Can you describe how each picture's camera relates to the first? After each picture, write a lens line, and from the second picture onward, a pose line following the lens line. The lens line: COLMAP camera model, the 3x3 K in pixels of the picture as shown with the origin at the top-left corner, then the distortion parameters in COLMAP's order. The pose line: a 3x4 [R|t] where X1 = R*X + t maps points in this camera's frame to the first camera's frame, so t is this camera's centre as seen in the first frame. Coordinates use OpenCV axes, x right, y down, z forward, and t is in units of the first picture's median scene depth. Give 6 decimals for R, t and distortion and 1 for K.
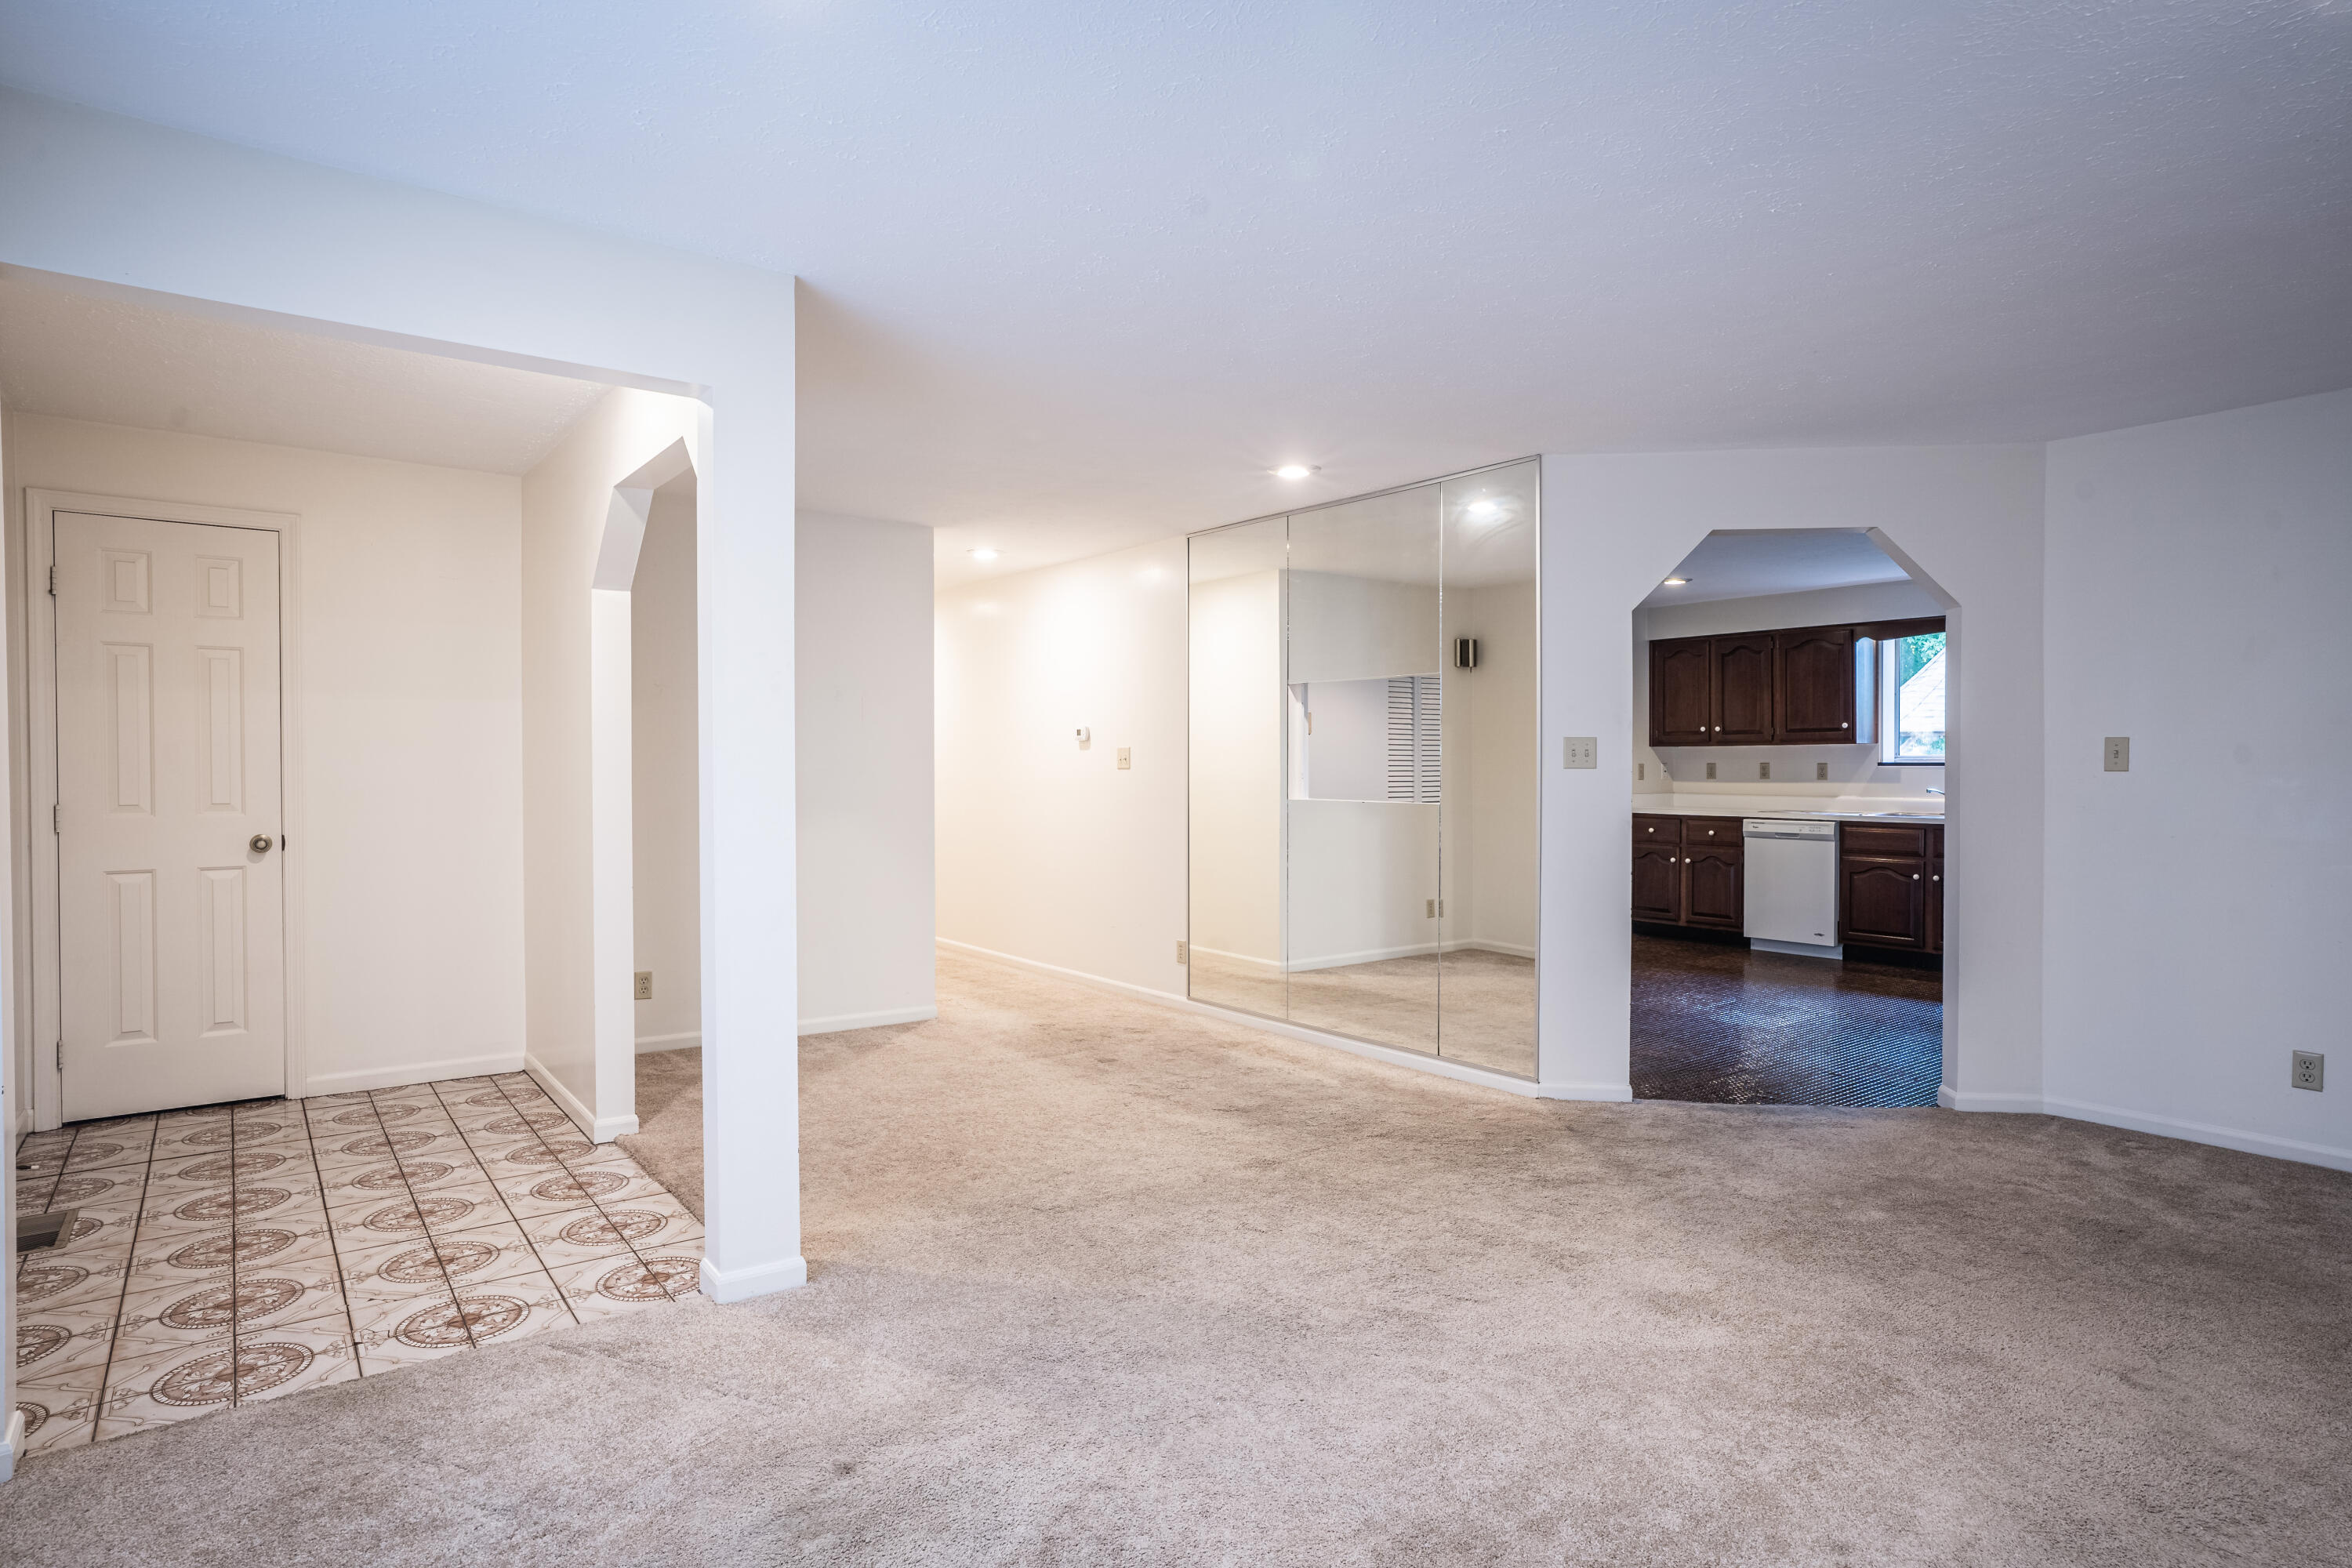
lens RADIAL K [[1279.7, 0, 1184.1], [0, 1279.7, 782.8], [0, 0, 1]] dist [-0.023781, 0.002028]
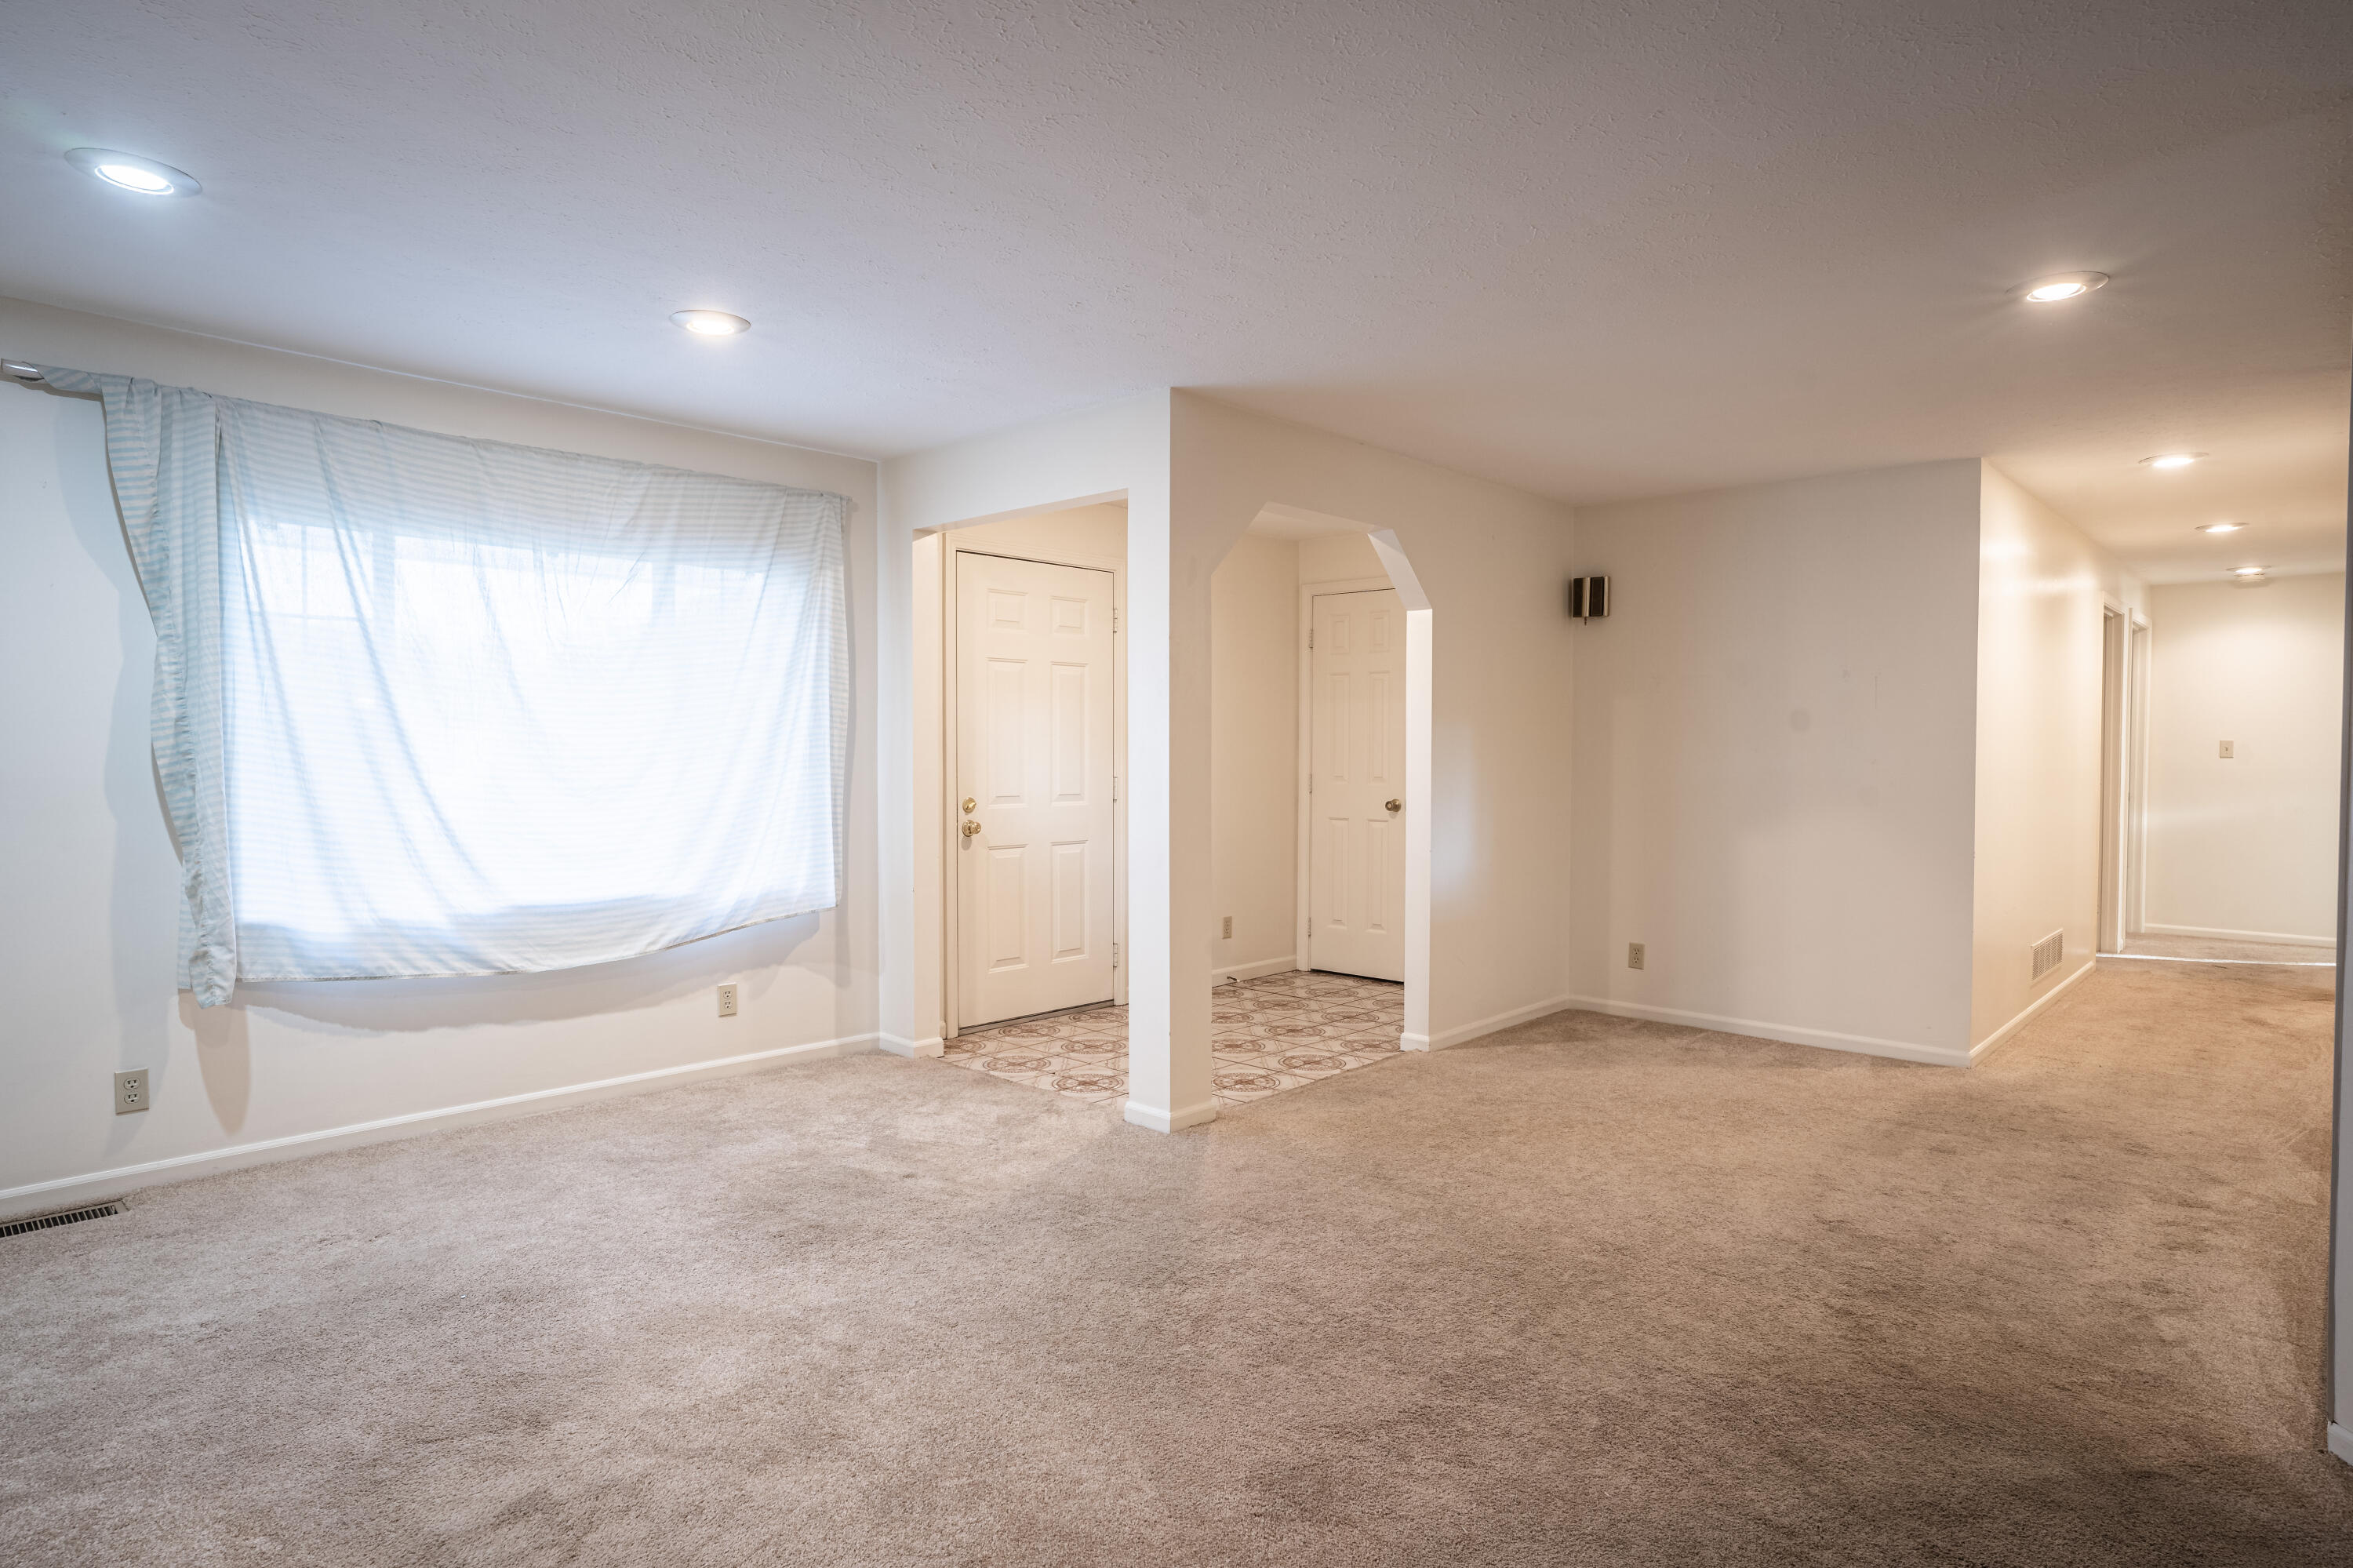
lens RADIAL K [[1280.3, 0, 1185.2], [0, 1280.3, 780.6], [0, 0, 1]] dist [-0.023781, 0.002028]
pose [[0.185037, 0.024285, -0.982432, 0.886285], [-0.017460, 0.999618, 0.021421, -0.010281], [0.982577, 0.013190, 0.185390, 0.648614]]
